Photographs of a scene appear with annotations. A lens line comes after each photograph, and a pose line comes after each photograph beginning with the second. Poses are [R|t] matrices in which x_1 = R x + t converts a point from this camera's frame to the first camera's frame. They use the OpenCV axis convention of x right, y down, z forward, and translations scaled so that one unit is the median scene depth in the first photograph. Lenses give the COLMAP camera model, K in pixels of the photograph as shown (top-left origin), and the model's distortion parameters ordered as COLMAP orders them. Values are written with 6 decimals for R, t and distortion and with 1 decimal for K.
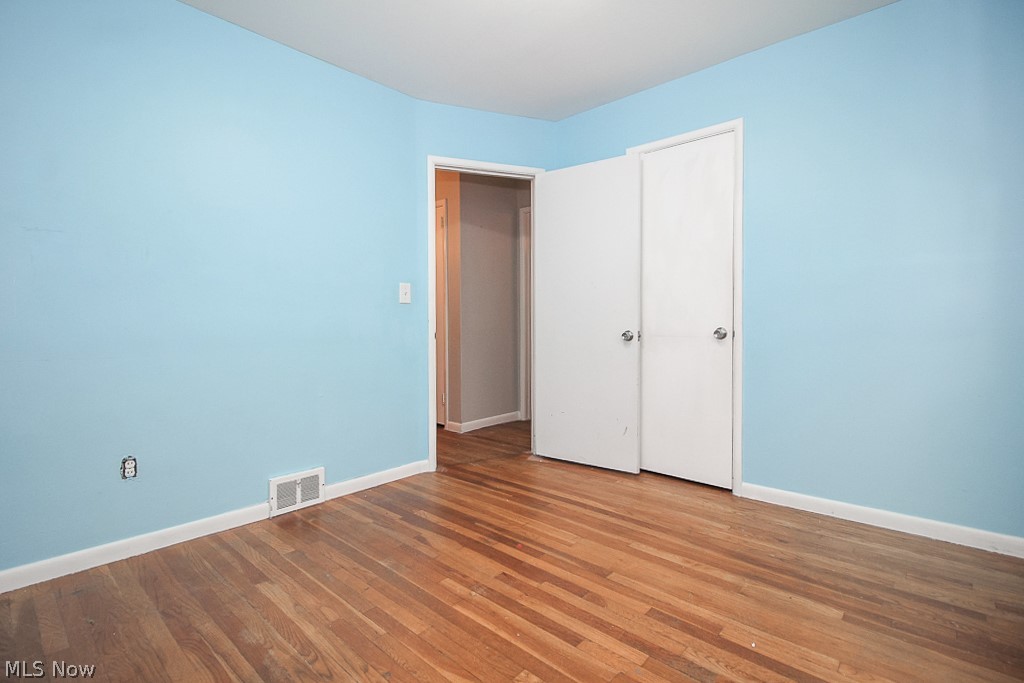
lens RADIAL K [[480.5, 0, 511.9], [0, 480.5, 338.9], [0, 0, 1]] dist [0.005201, -0.003638]
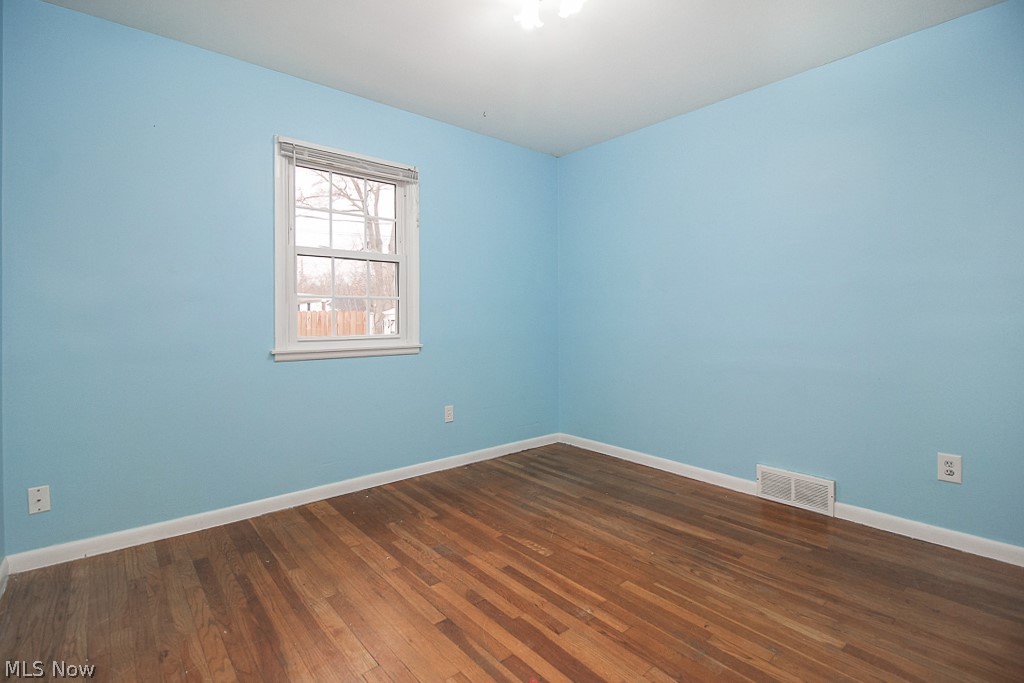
lens RADIAL K [[480.5, 0, 512.8], [0, 480.5, 333.9], [0, 0, 1]] dist [0.005201, -0.003638]
pose [[-0.991631, 0.004966, 0.129006, -0.048637], [0.013997, 0.997505, 0.069190, -0.104373], [-0.128341, 0.070417, -0.989227, 1.764967]]
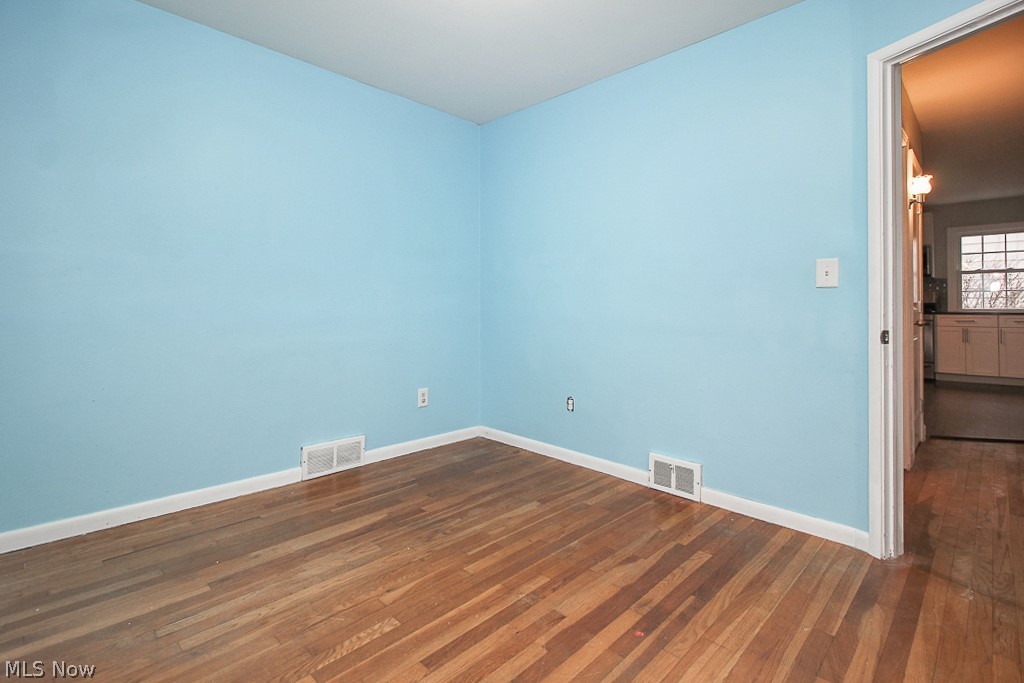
lens RADIAL K [[480.5, 0, 492.3], [0, 480.5, 302.0], [0, 0, 1]] dist [0.005201, -0.003638]
pose [[-0.064932, -0.004796, -0.997878, 0.795475], [-0.041809, 0.999123, -0.002081, -0.047613], [0.997013, 0.041585, -0.065075, 0.879109]]
